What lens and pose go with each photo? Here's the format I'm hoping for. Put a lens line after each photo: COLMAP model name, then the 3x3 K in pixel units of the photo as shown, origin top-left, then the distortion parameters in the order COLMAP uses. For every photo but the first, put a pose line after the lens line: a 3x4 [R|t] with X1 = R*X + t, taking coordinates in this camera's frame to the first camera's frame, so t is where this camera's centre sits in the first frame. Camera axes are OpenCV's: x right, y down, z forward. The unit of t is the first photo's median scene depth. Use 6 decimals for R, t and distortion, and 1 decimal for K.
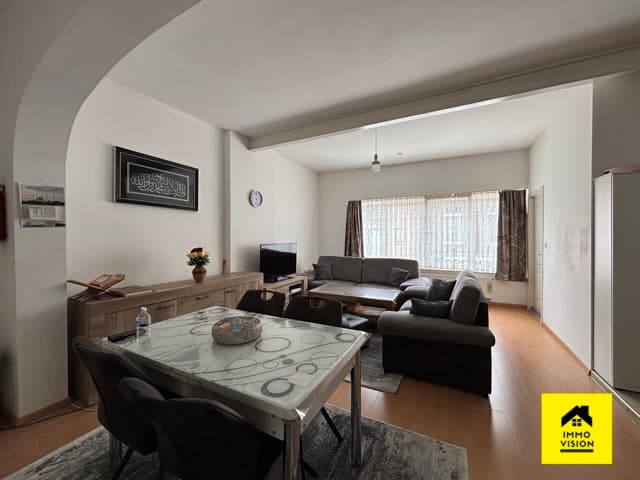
lens RADIAL K [[258.6, 0, 321.0], [0, 258.6, 238.6], [0, 0, 1]] dist [0.002193, 0.000897]
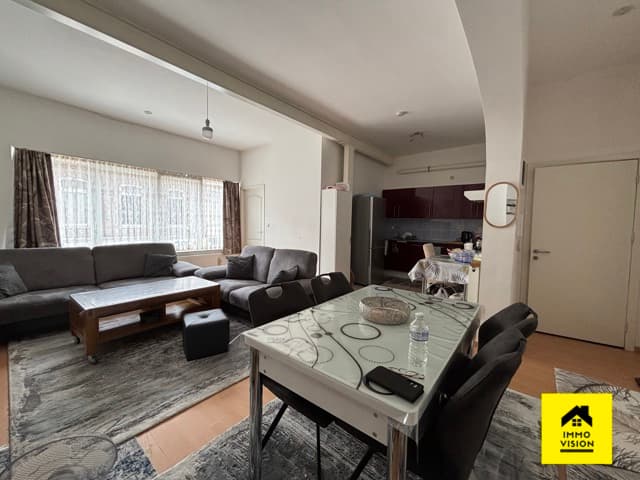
lens RADIAL K [[258.6, 0, 317.9], [0, 258.6, 239.8], [0, 0, 1]] dist [0.002193, 0.000897]
pose [[0.204781, -0.057900, 0.977094, -0.382532], [-0.011273, 0.998043, 0.061504, 0.010091], [-0.978743, -0.023610, 0.203728, 0.308012]]
